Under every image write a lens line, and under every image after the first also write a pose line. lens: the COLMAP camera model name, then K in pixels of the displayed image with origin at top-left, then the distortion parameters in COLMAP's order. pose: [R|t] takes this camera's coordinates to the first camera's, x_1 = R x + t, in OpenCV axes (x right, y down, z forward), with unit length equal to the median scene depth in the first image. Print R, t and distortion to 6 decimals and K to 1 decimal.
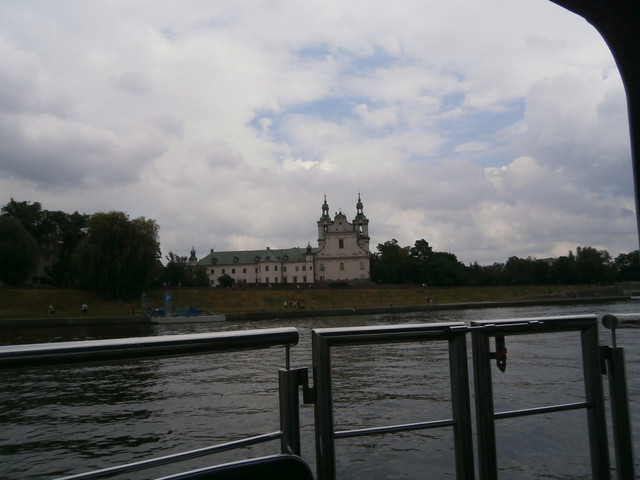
lens RADIAL K [[503.2, 0, 320.0], [0, 503.2, 240.0], [0, 0, 1]] dist [-0.043235, 0.013390]
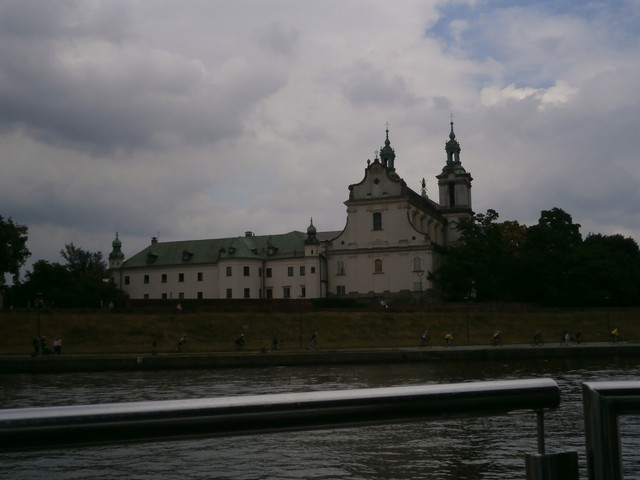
lens RADIAL K [[854.2, 0, 320.0], [0, 854.2, 240.0], [0, 0, 1]] dist [-0.014150, -0.021826]
pose [[0.965864, -0.019015, -0.258352, 0.207914], [0.022997, 0.999659, 0.012398, 0.014229], [0.258028, -0.017916, 0.965971, 0.160648]]
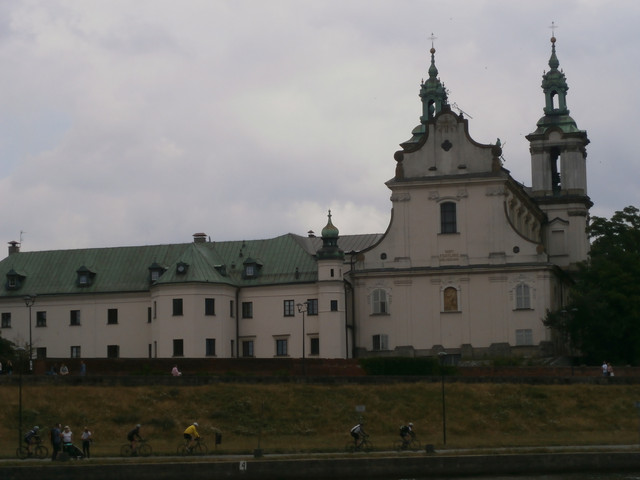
lens RADIAL K [[1643.6, 0, 320.0], [0, 1643.6, 240.0], [0, 0, 1]] dist [0.061433, 0.401319]
pose [[0.986611, -0.008621, -0.162863, 0.120208], [0.010623, 0.999878, 0.011430, 0.008353], [0.162745, -0.013007, 0.986582, 0.095533]]
